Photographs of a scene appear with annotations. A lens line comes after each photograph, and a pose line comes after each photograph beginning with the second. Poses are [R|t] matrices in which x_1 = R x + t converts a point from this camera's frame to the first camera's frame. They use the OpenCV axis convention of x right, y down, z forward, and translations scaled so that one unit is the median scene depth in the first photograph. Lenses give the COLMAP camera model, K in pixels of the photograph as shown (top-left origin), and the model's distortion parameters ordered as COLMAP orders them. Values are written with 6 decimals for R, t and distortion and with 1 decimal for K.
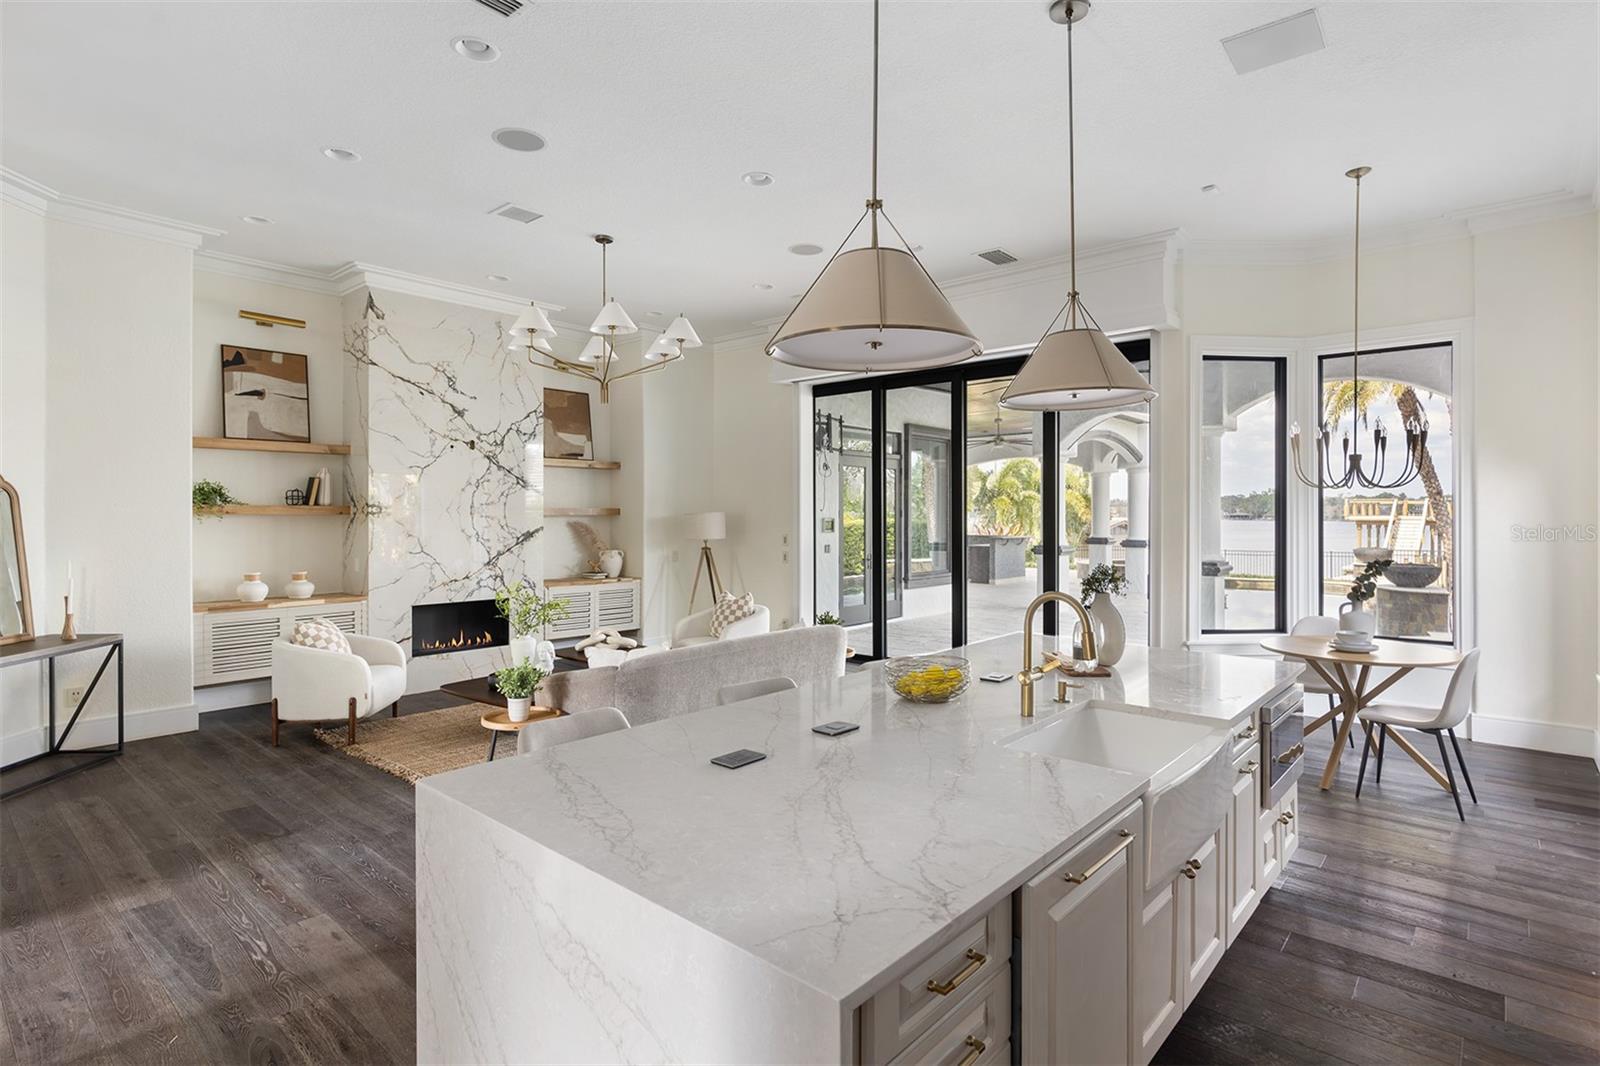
lens RADIAL K [[811.8, 0, 802.1], [0, 811.8, 526.8], [0, 0, 1]] dist [0.001086, 0.002963]
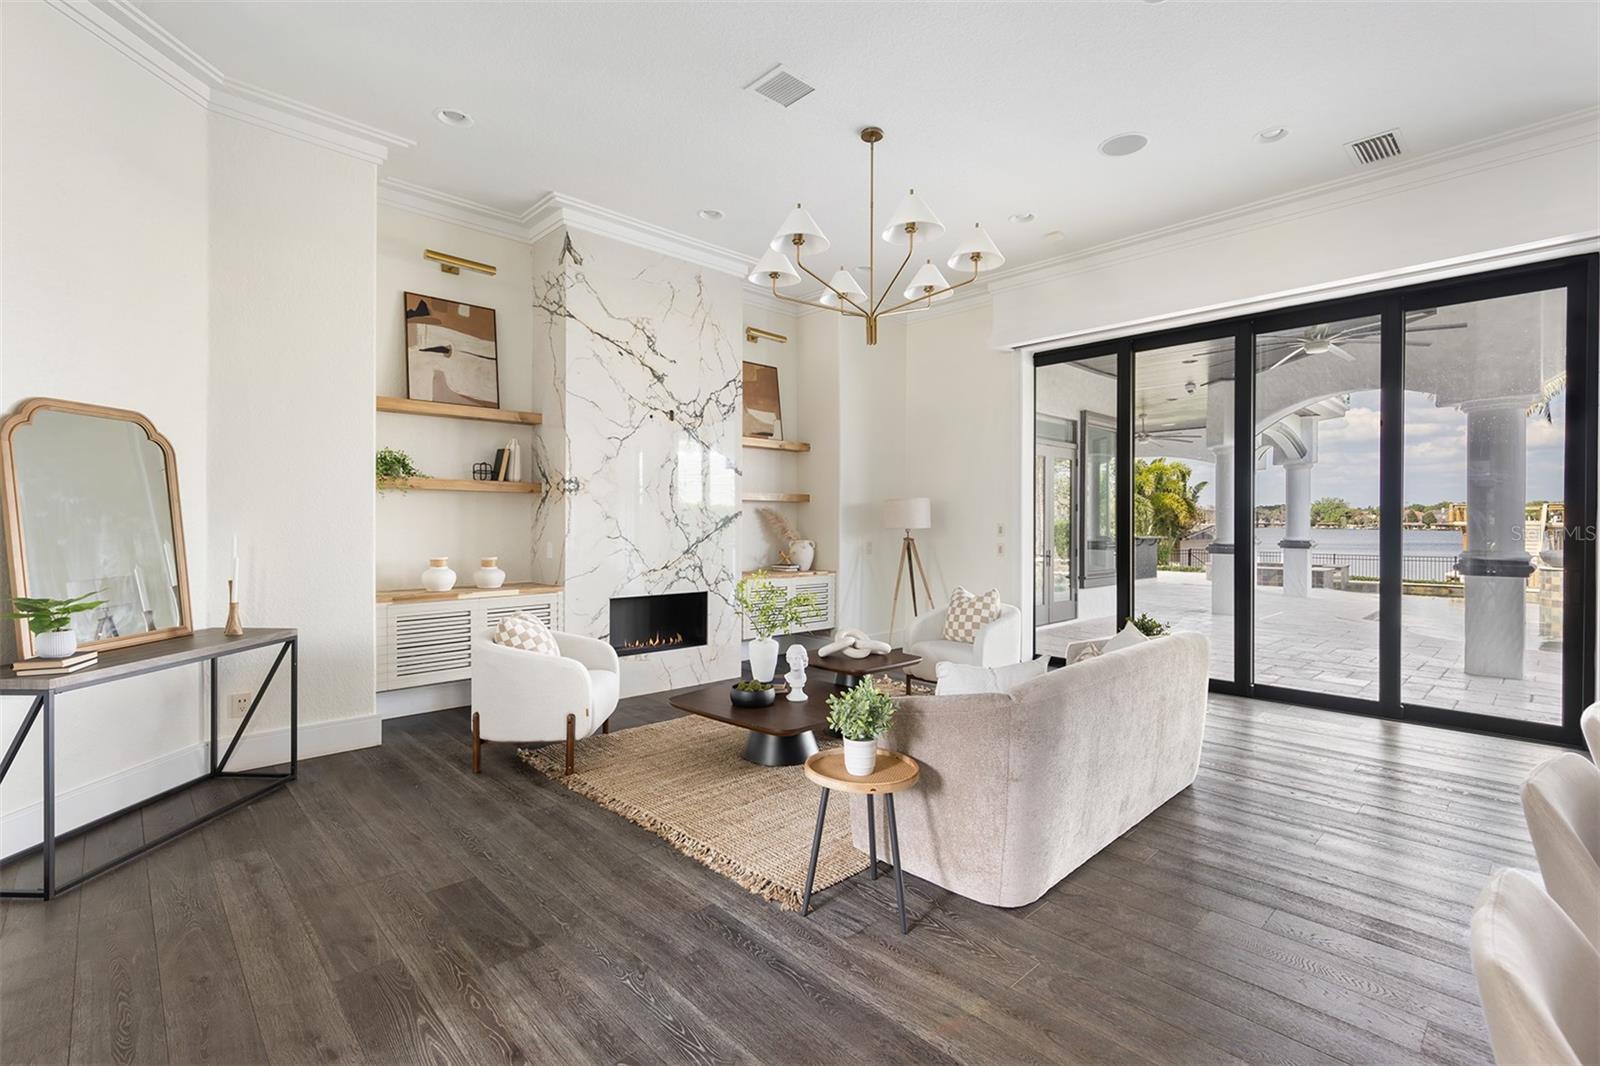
lens RADIAL K [[725.9, 0, 799.3], [0, 725.9, 534.5], [0, 0, 1]] dist [0.014688, -0.001573]
pose [[0.996089, 0.005704, -0.088176, -0.228067], [-0.005576, 0.999983, 0.001698, 0.028529], [0.088185, -0.001200, 0.996103, 0.266850]]
